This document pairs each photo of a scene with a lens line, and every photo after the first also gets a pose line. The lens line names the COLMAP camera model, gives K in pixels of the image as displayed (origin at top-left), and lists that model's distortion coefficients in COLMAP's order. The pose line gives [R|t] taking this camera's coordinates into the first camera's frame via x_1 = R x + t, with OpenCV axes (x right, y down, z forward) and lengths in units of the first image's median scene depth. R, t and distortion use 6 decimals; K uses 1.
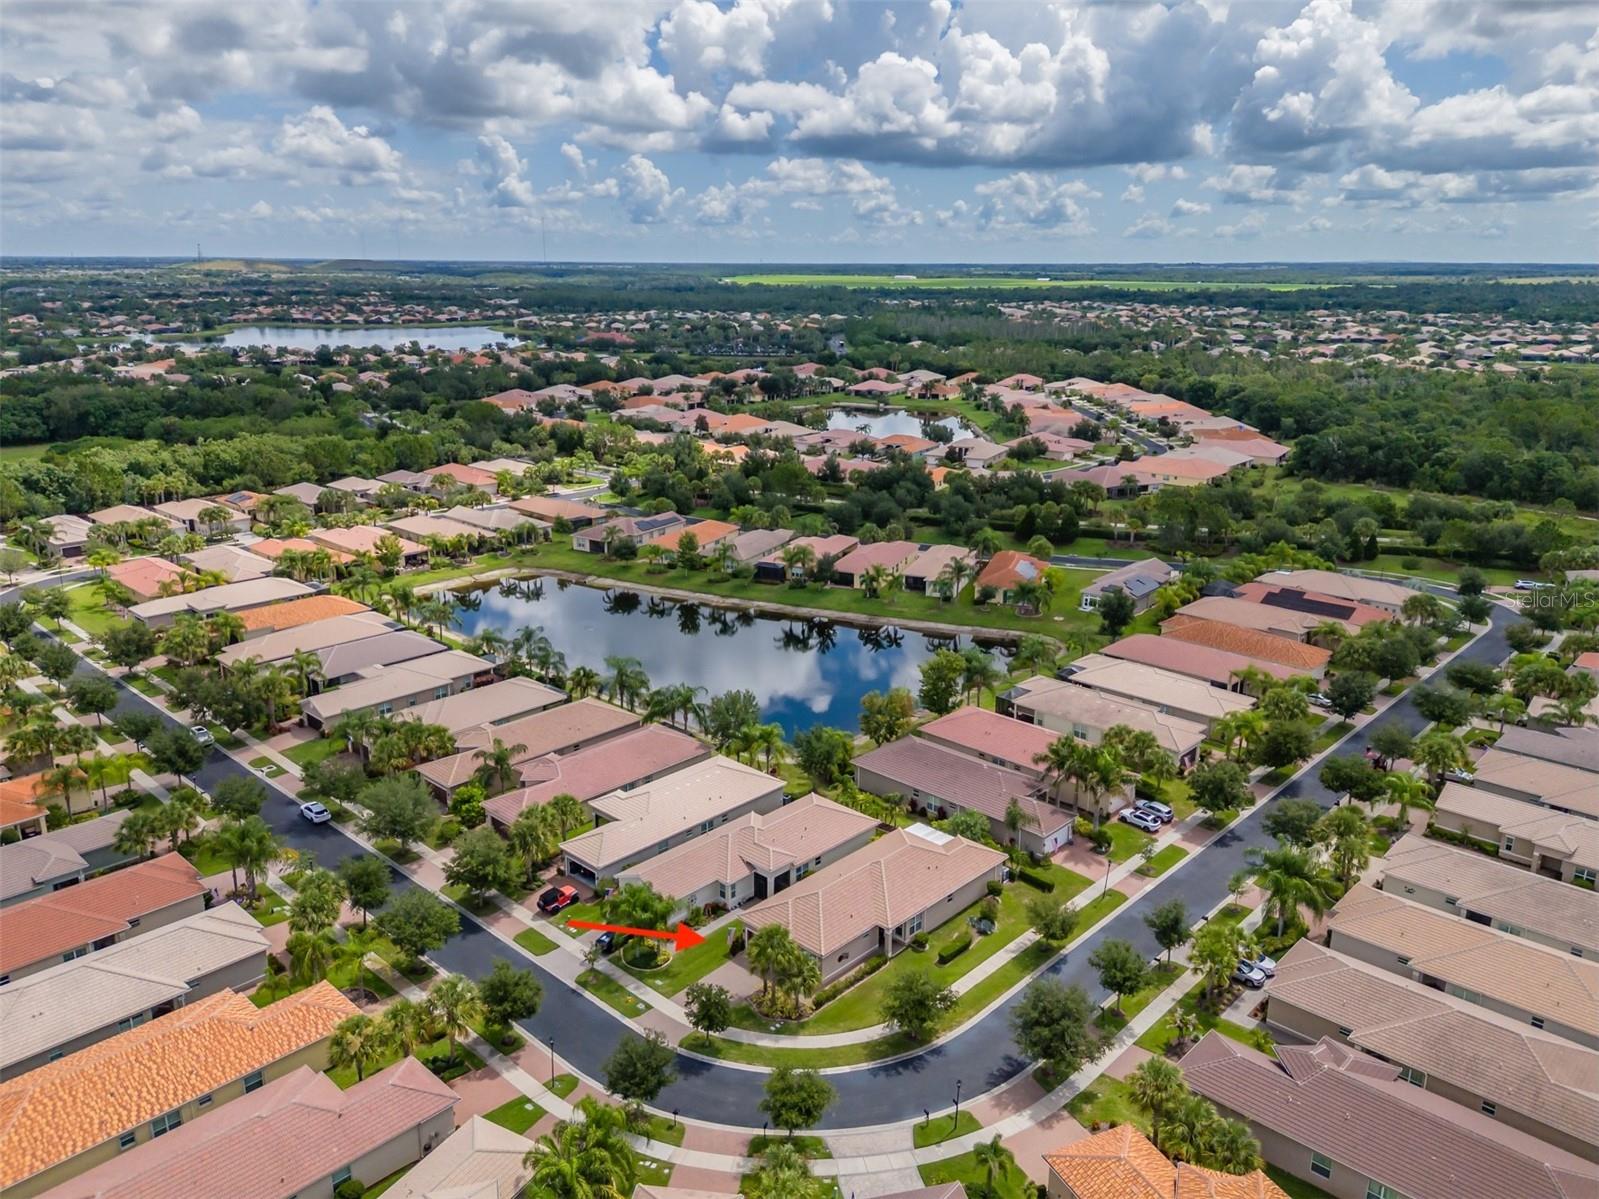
lens RADIAL K [[1171.1, 0, 808.0], [0, 1171.1, 600.9], [0, 0, 1]] dist [0.066107, -0.064267]
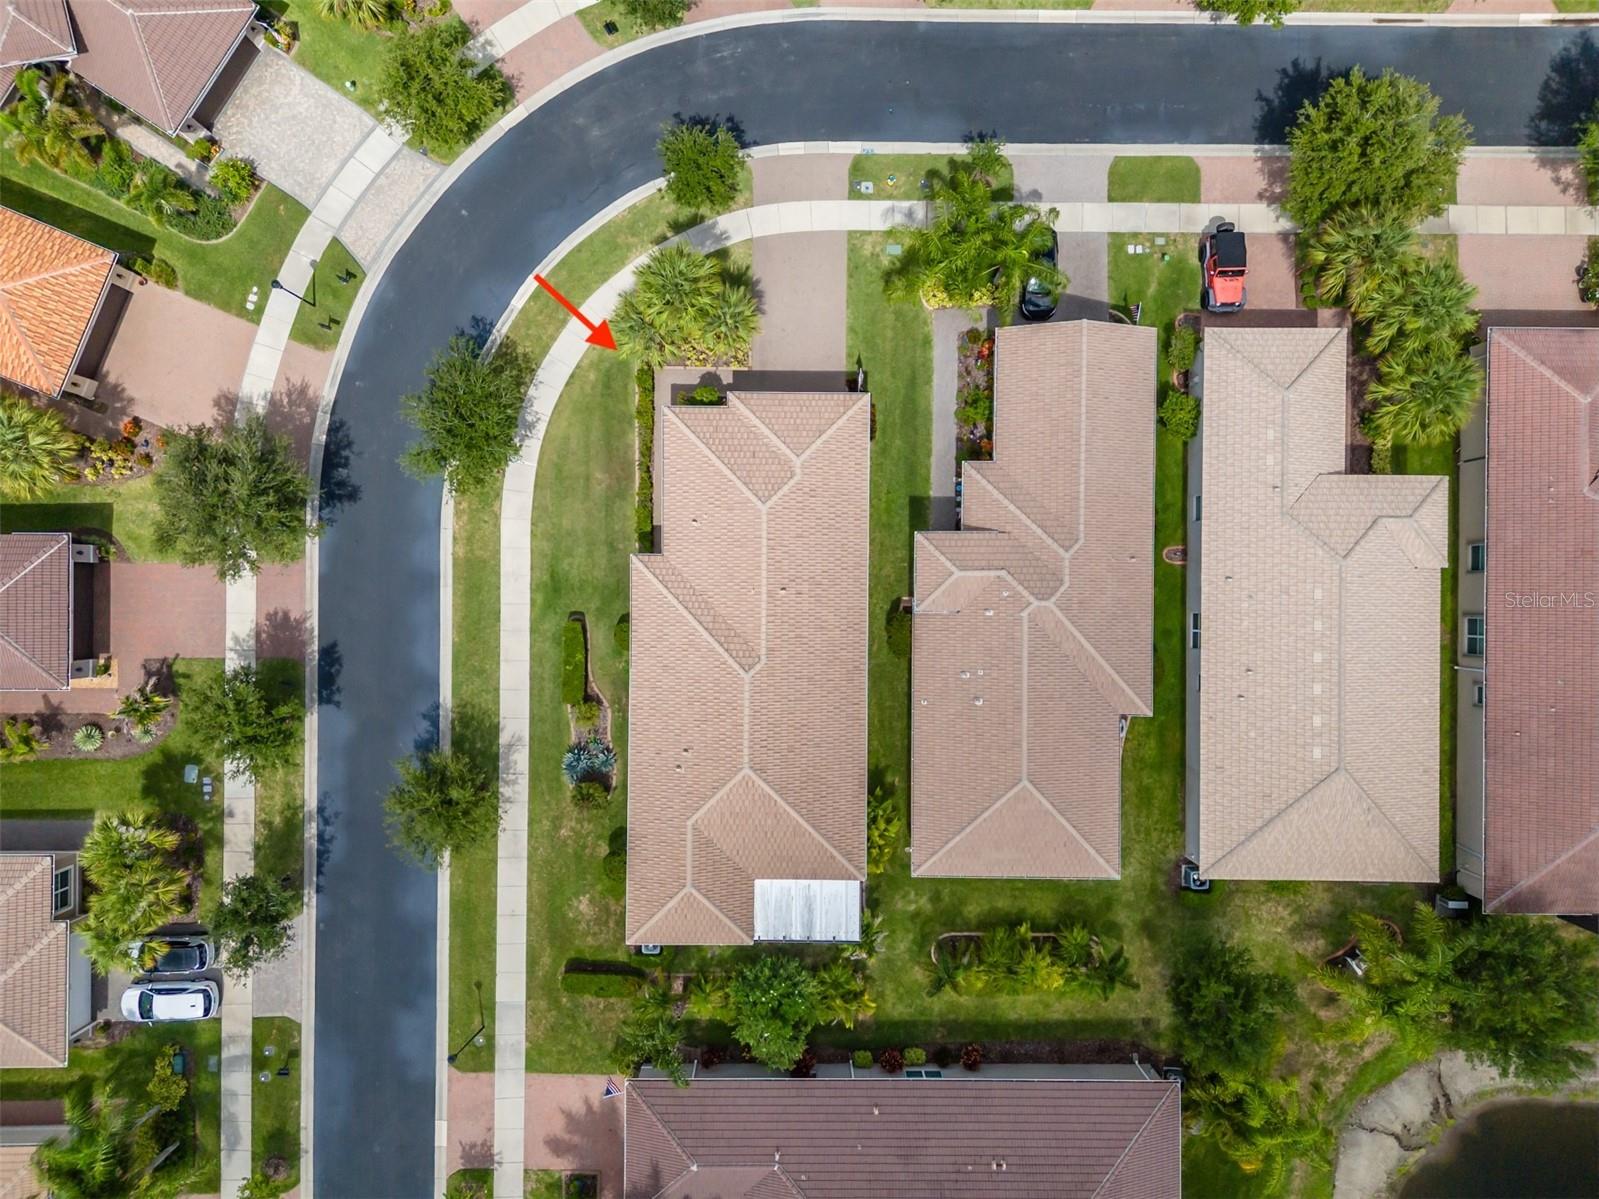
lens RADIAL K [[1171.1, 0, 808.0], [0, 1171.1, 600.9], [0, 0, 1]] dist [0.066107, -0.064267]
pose [[-0.737150, 0.675650, -0.010378, 0.025519], [-0.205043, -0.209019, 0.956174, -0.230462], [0.643869, 0.706971, 0.292616, 0.803472]]
